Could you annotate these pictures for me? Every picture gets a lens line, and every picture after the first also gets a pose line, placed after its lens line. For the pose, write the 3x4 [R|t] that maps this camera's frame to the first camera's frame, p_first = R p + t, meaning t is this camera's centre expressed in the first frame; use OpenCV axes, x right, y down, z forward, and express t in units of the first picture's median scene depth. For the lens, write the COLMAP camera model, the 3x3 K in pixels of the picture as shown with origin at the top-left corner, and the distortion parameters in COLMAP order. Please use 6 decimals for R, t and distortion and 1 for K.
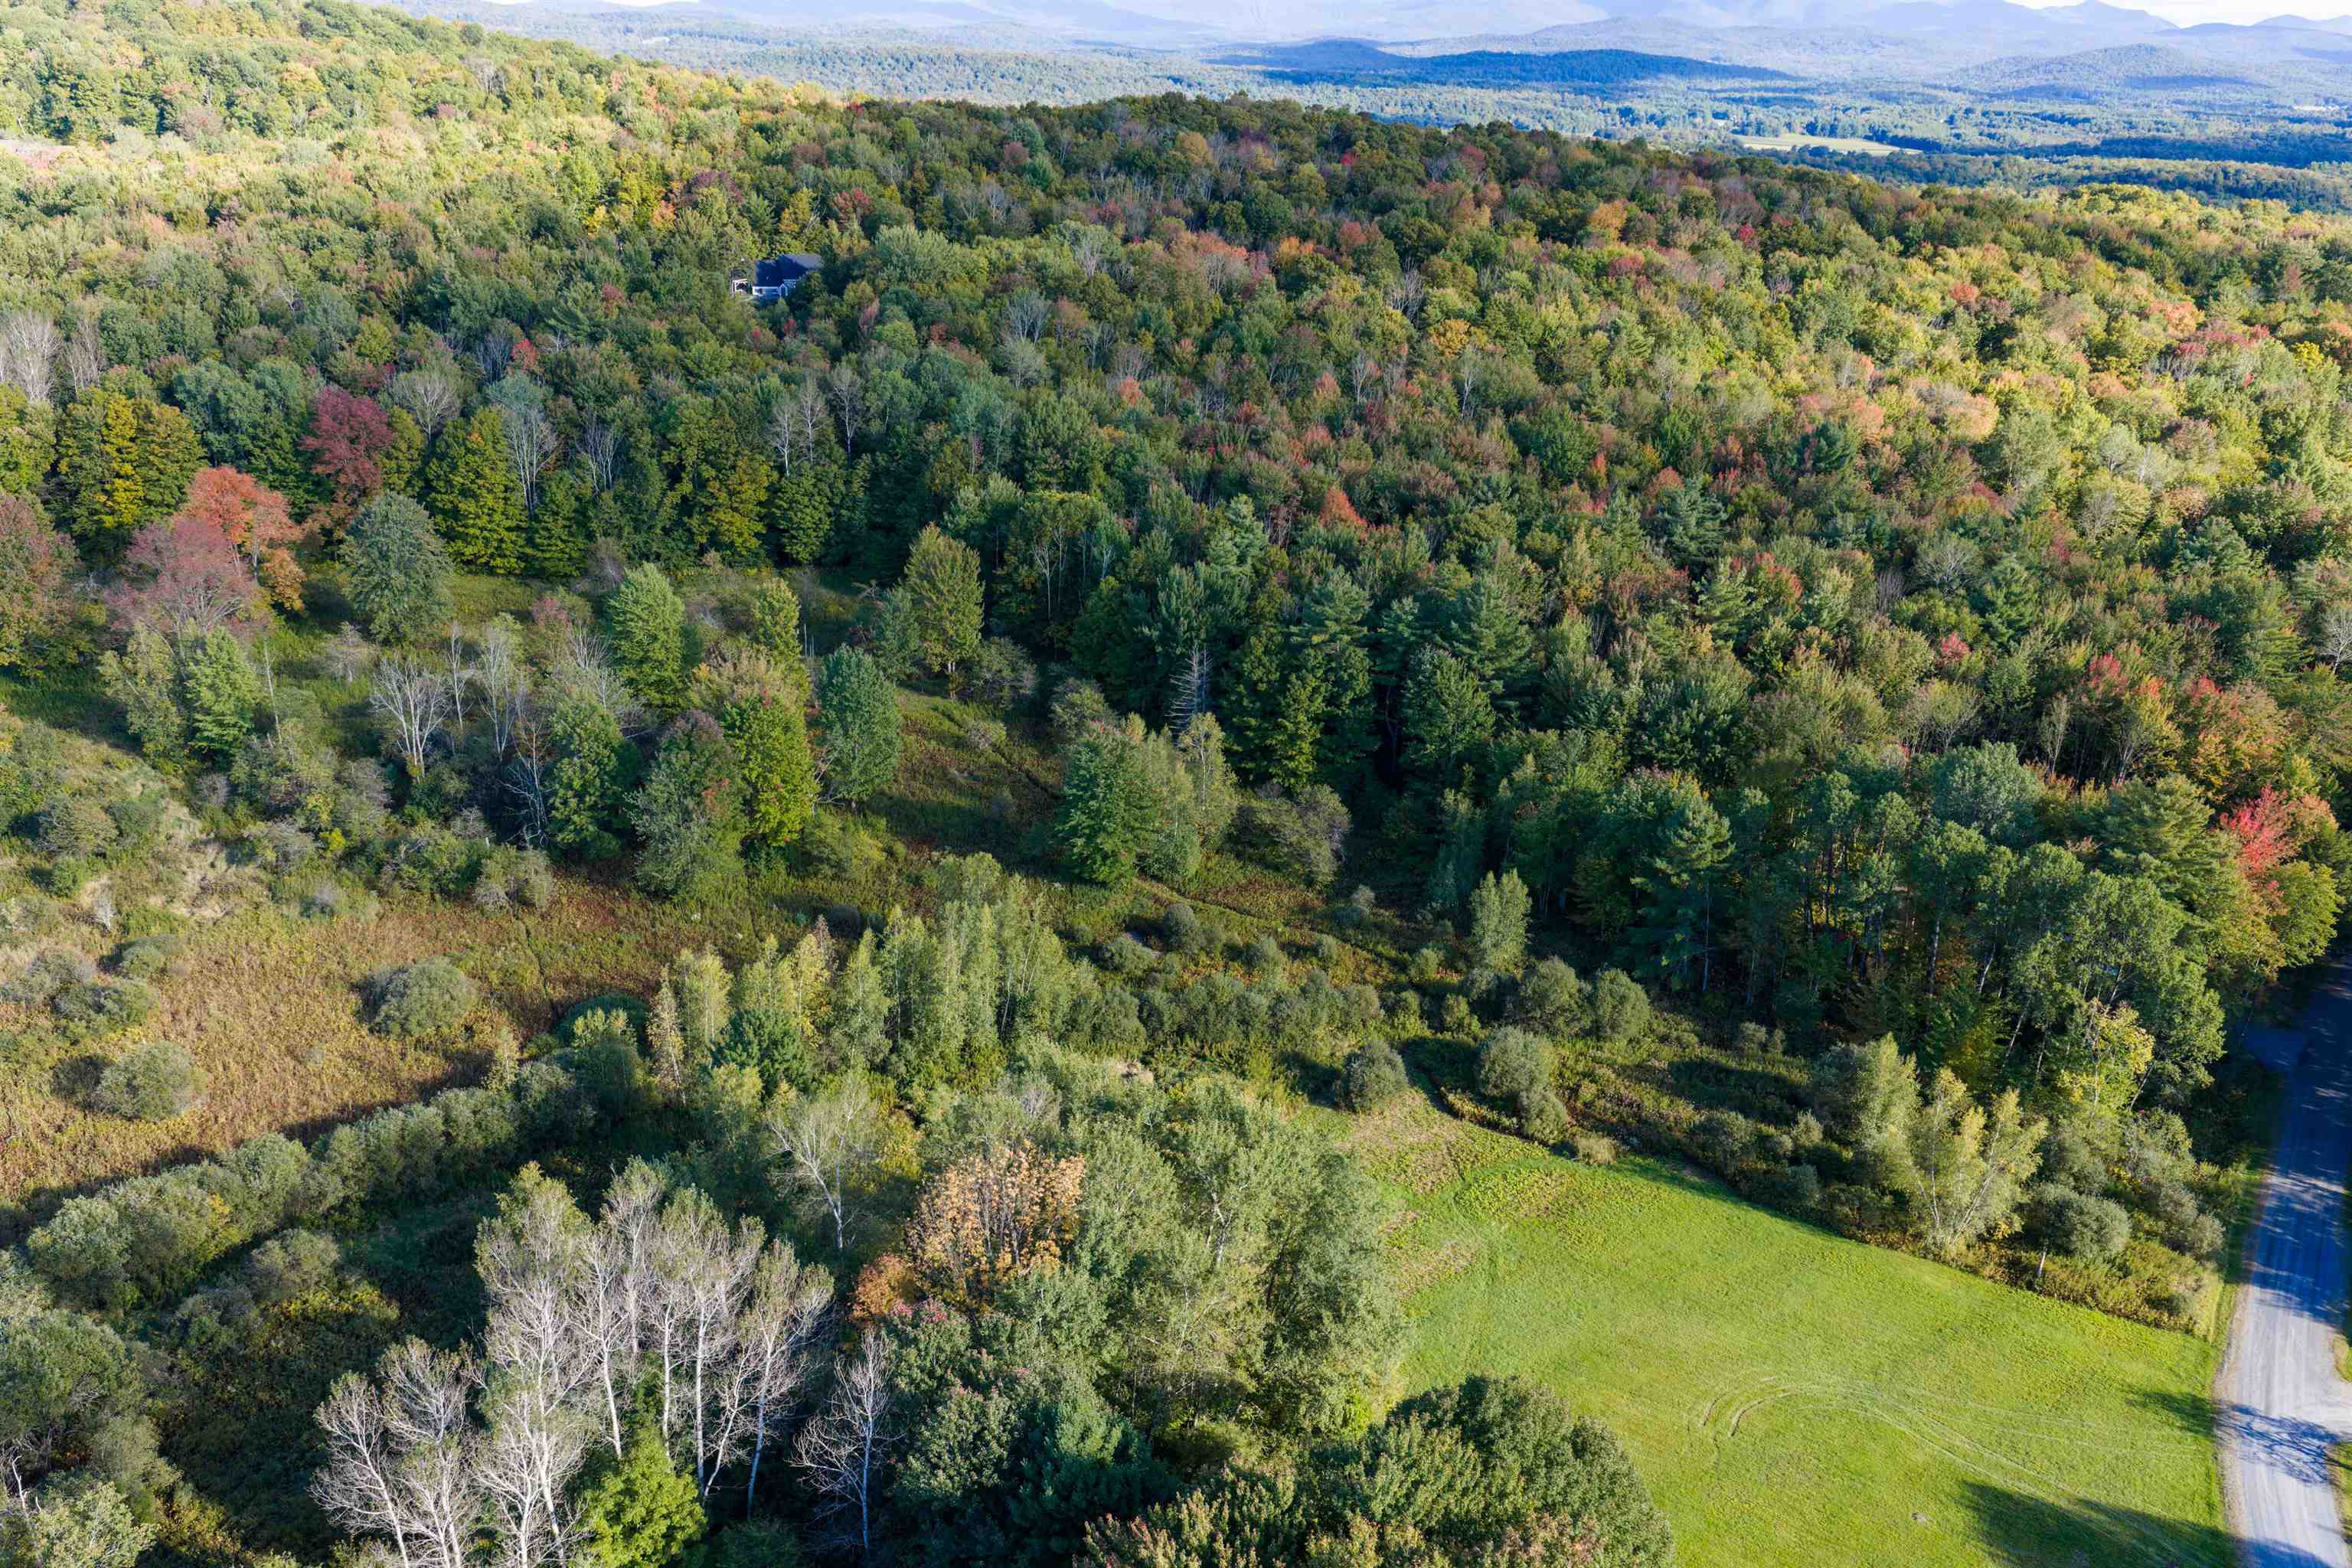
lens RADIAL K [[1938.8, 0, 1180.7], [0, 1938.8, 792.7], [0, 0, 1]] dist [0.017838, -0.035964]
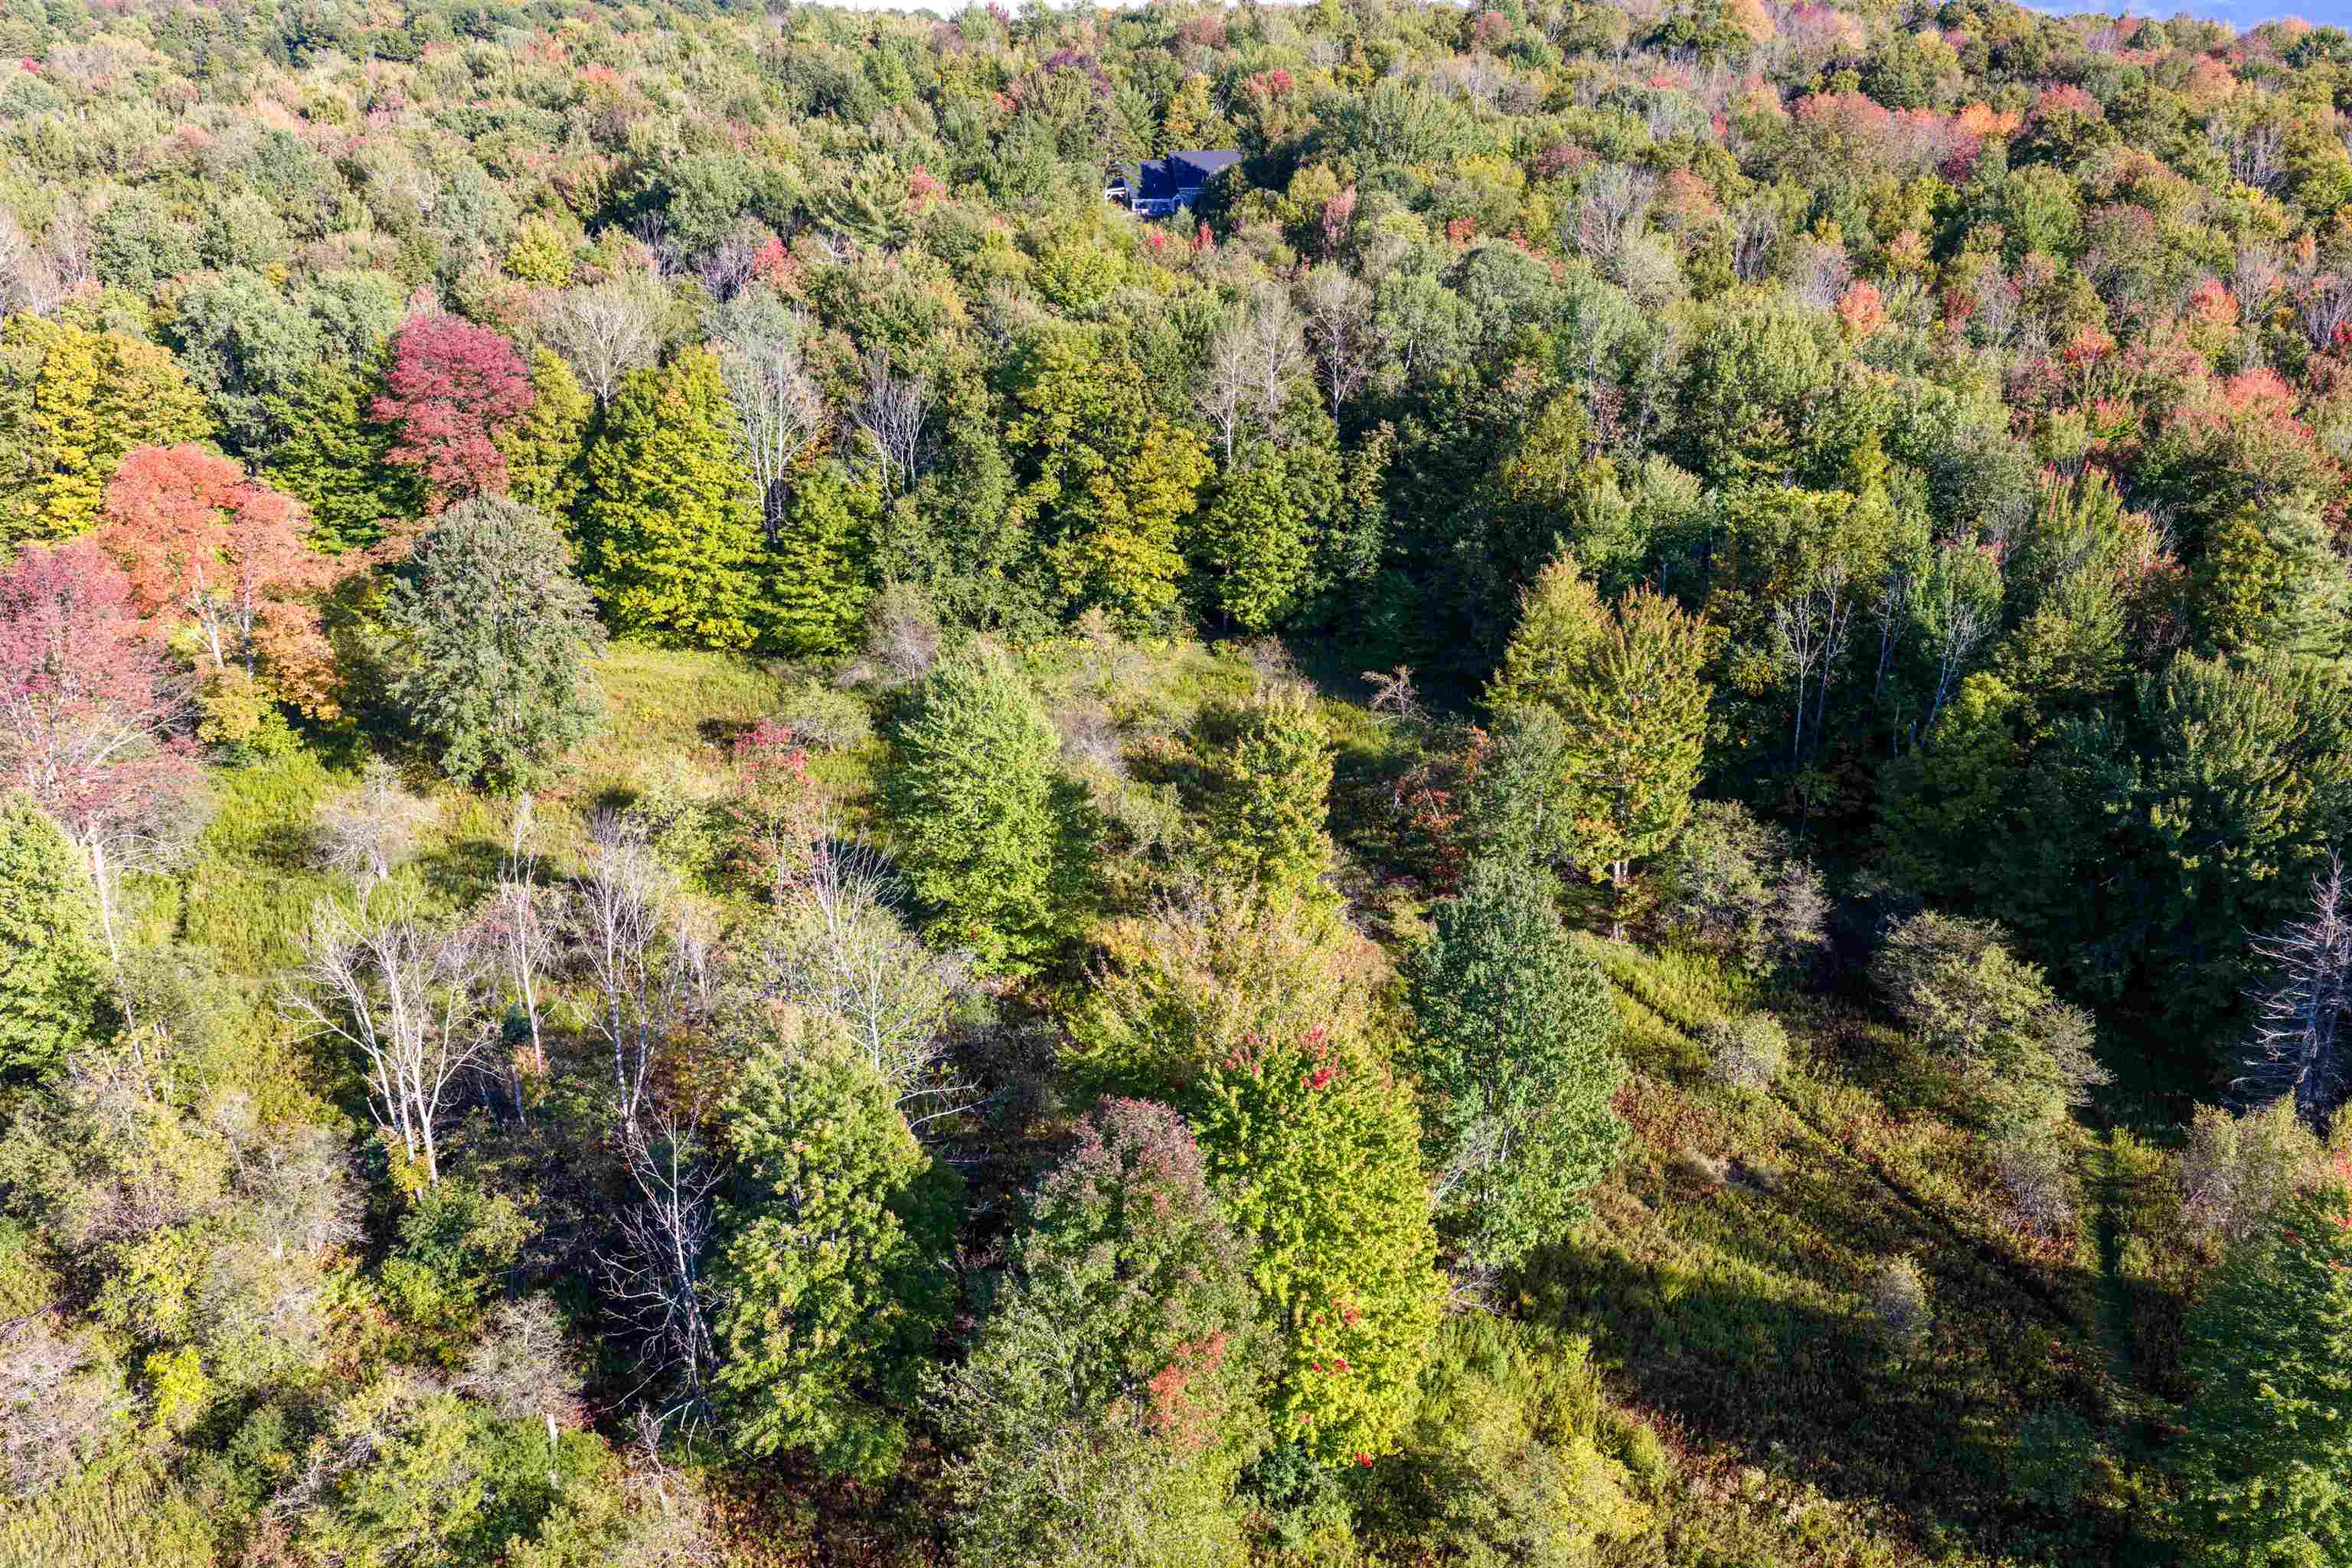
lens RADIAL K [[1938.8, 0, 1177.2], [0, 1938.8, 797.5], [0, 0, 1]] dist [0.017838, -0.035964]
pose [[0.988468, 0.020424, -0.150049, -0.142531], [-0.022914, 0.999627, -0.014886, -0.067391], [0.149689, 0.018152, 0.988566, 0.494088]]
